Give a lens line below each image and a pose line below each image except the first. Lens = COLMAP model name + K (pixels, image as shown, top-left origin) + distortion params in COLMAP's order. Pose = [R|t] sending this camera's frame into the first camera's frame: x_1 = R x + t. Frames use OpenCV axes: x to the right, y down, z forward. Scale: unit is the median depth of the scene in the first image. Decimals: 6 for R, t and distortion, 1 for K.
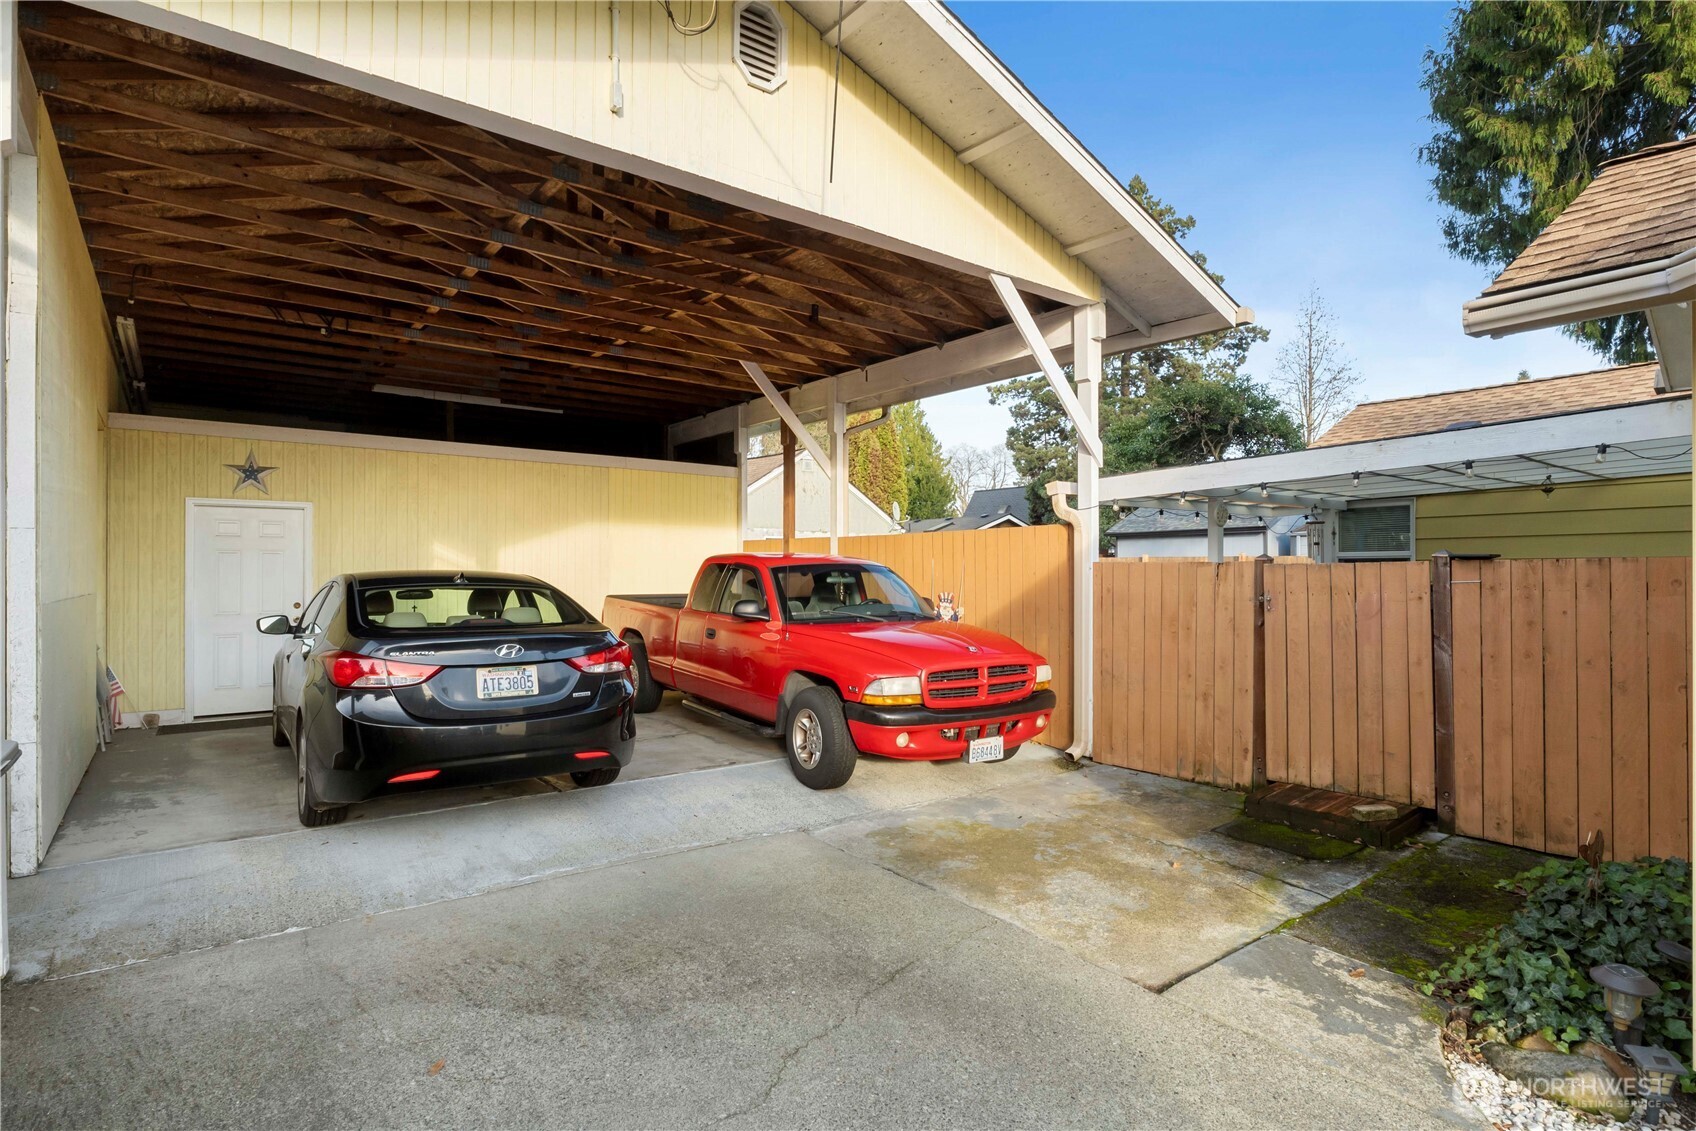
lens RADIAL K [[877.2, 0, 849.4], [0, 877.2, 568.3], [0, 0, 1]] dist [0.002208, 0.000164]
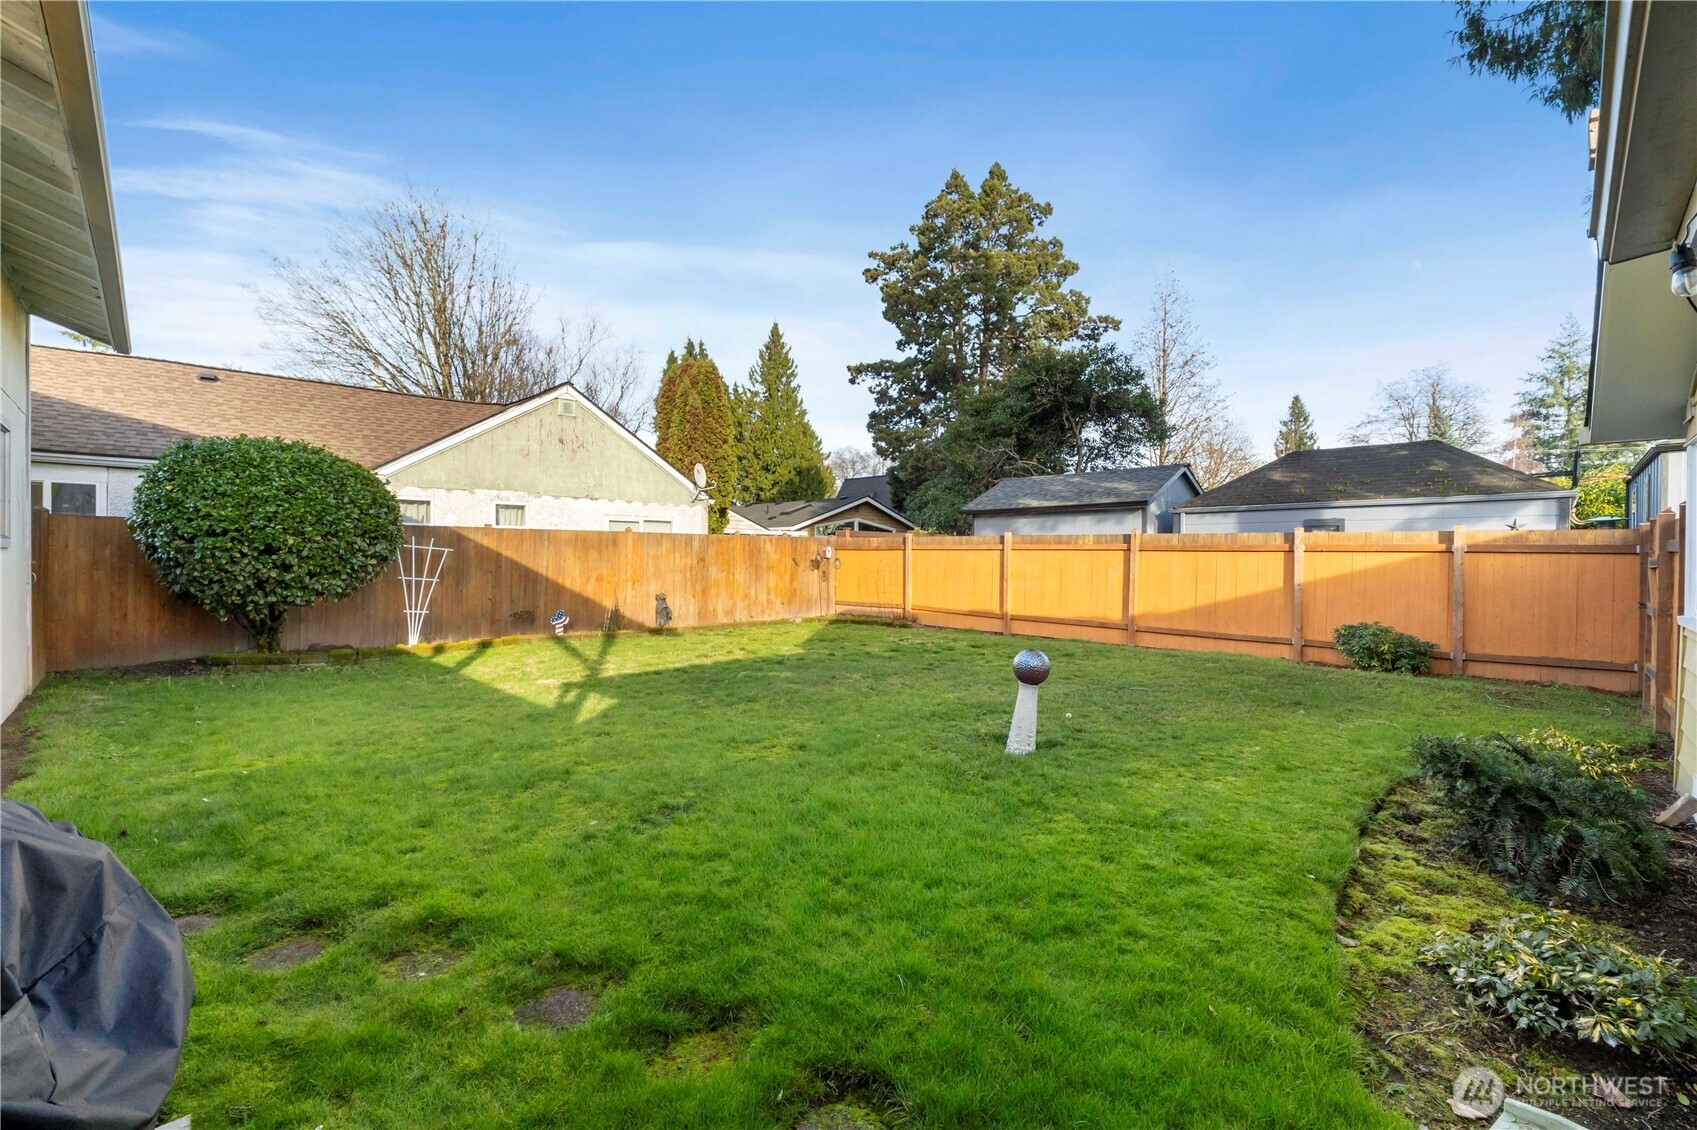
lens RADIAL K [[732.3, 0, 843.2], [0, 732.3, 568.7], [0, 0, 1]] dist [-0.005406, -0.000229]
pose [[0.992978, 0.004321, 0.118217, 0.058471], [-0.006931, 0.999741, 0.021680, 0.001768], [-0.118093, -0.022347, 0.992751, 0.187746]]
